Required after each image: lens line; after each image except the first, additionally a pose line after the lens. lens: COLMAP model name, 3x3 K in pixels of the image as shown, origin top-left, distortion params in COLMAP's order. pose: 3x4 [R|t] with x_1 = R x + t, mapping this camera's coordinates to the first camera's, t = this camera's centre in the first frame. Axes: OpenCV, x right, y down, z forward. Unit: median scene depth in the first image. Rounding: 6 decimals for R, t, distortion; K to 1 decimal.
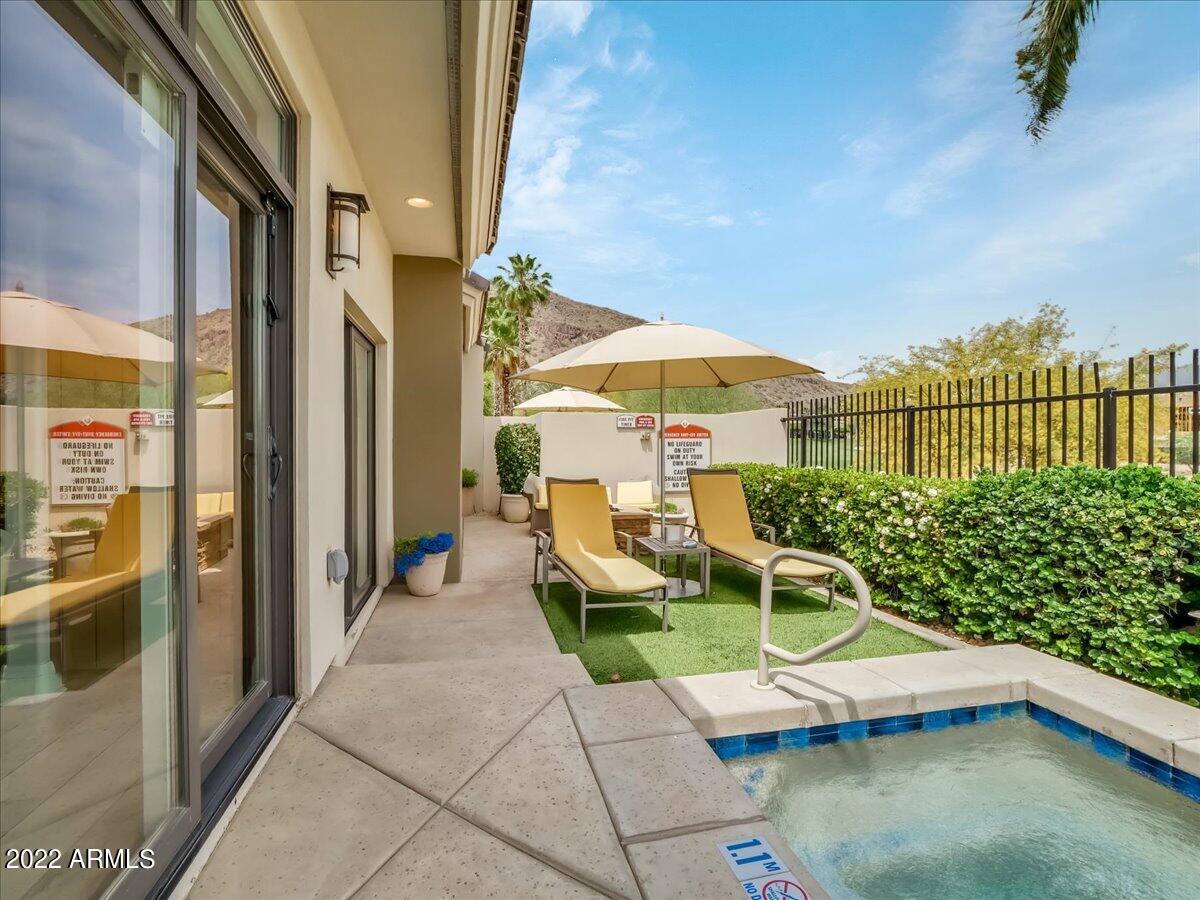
lens RADIAL K [[594.5, 0, 611.7], [0, 594.5, 446.8], [0, 0, 1]] dist [-0.012953, 0.000435]
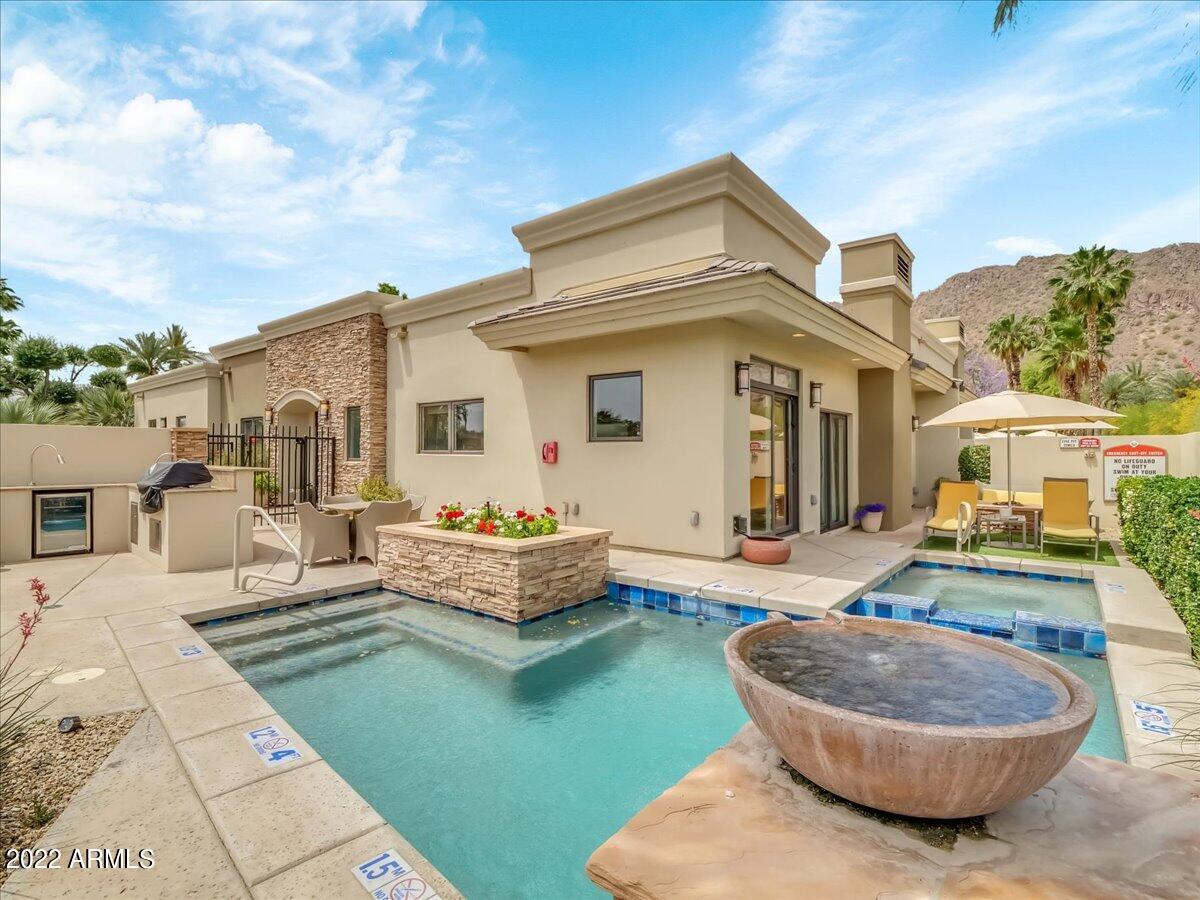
lens RADIAL K [[594.5, 0, 611.7], [0, 594.5, 446.8], [0, 0, 1]] dist [-0.012953, 0.000435]
pose [[0.621930, -0.004144, -0.783061, 0.397075], [-0.008988, 0.999882, -0.012430, -0.009407], [0.783021, 0.014769, 0.621820, -0.535494]]
